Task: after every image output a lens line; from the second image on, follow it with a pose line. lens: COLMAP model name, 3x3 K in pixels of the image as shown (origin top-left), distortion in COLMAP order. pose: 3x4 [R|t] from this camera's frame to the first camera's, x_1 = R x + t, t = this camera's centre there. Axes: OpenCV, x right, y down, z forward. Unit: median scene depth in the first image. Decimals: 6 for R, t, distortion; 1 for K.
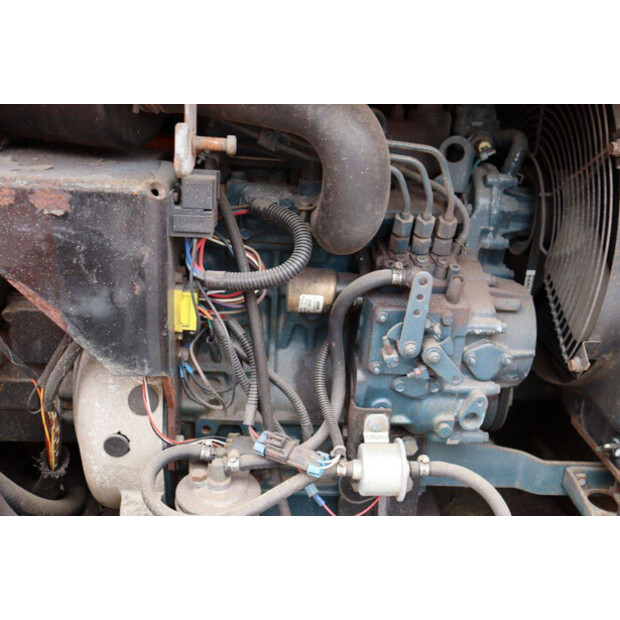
lens RADIAL K [[717.4, 0, 307.4], [0, 717.4, 311.9], [0, 0, 1]] dist [0.001728, 0.000000]
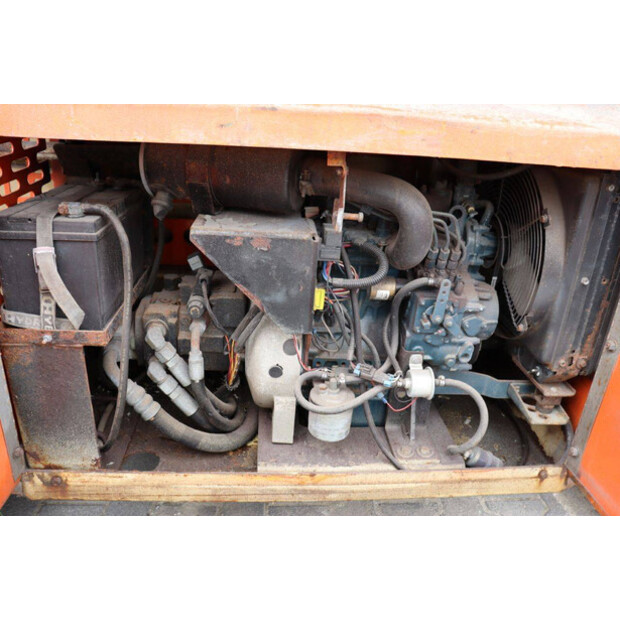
lens RADIAL K [[511.0, 0, 313.0], [0, 511.0, 311.1], [0, 0, 1]] dist [-0.120257, 0.031577]
pose [[0.999747, 0.002022, 0.022391, -0.208031], [-0.002843, 0.999322, 0.036705, -0.018484], [-0.022302, -0.036759, 0.999075, -0.320452]]
